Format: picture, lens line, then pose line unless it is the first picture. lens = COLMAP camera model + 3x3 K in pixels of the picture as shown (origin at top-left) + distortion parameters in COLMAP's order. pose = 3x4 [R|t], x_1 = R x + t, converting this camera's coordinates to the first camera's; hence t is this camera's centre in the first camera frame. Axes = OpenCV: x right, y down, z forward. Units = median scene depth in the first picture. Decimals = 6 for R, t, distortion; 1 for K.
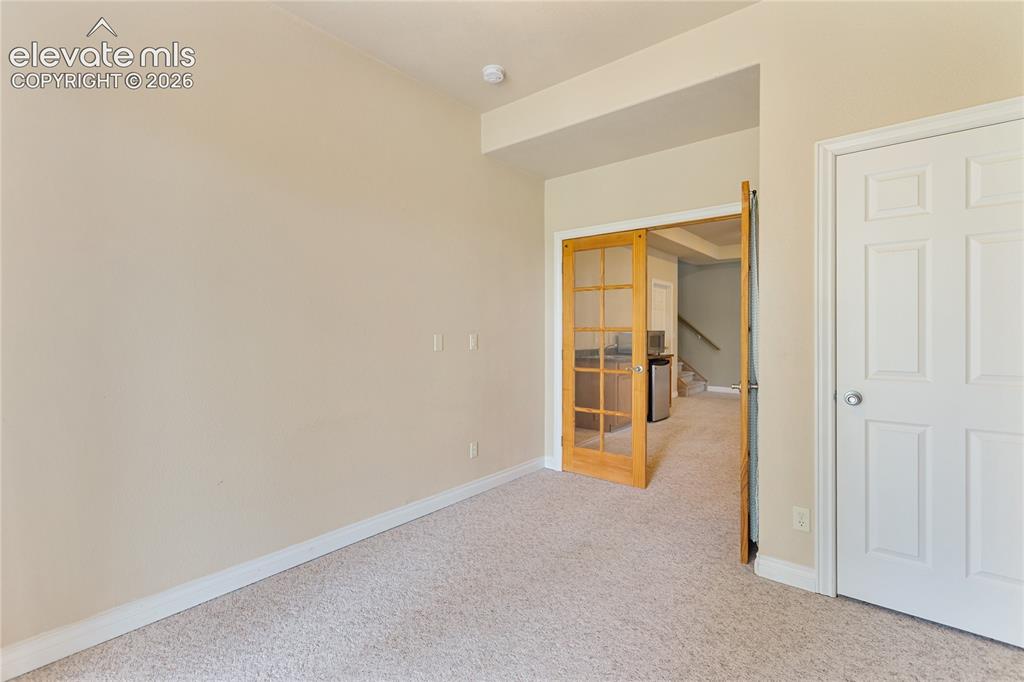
lens RADIAL K [[465.3, 0, 509.5], [0, 465.3, 333.4], [0, 0, 1]] dist [0.008227, -0.000051]
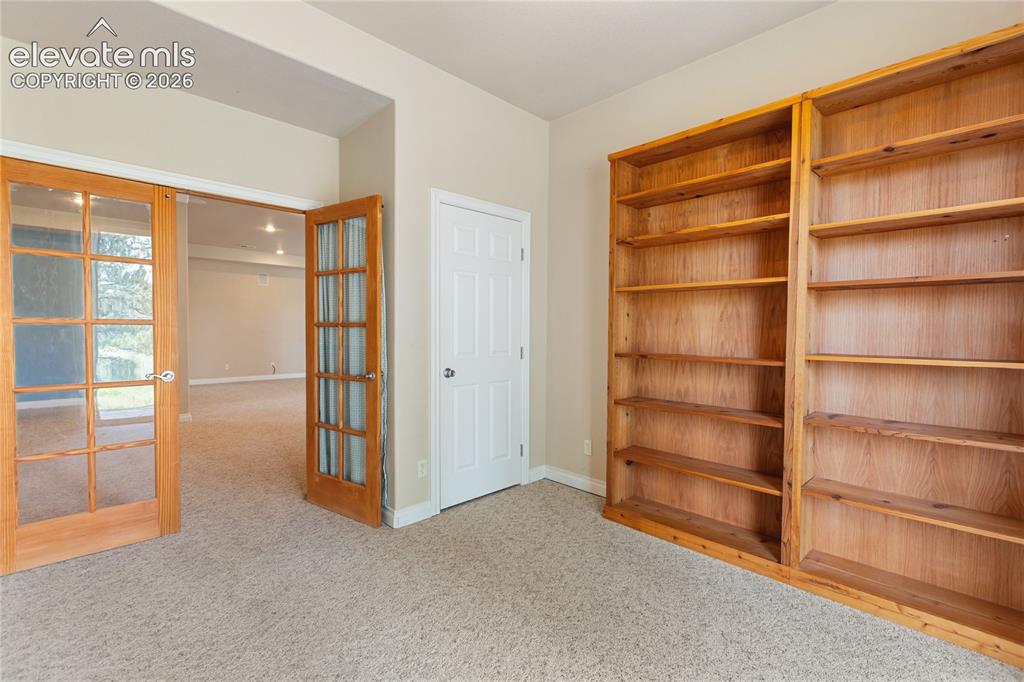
lens RADIAL K [[465.3, 0, 509.3], [0, 465.3, 342.2], [0, 0, 1]] dist [0.008227, -0.000051]
pose [[0.100411, -0.027577, 0.994564, -0.620029], [-0.003574, 0.999599, 0.028078, 0.000301], [-0.994940, -0.006374, 0.100272, 0.585613]]
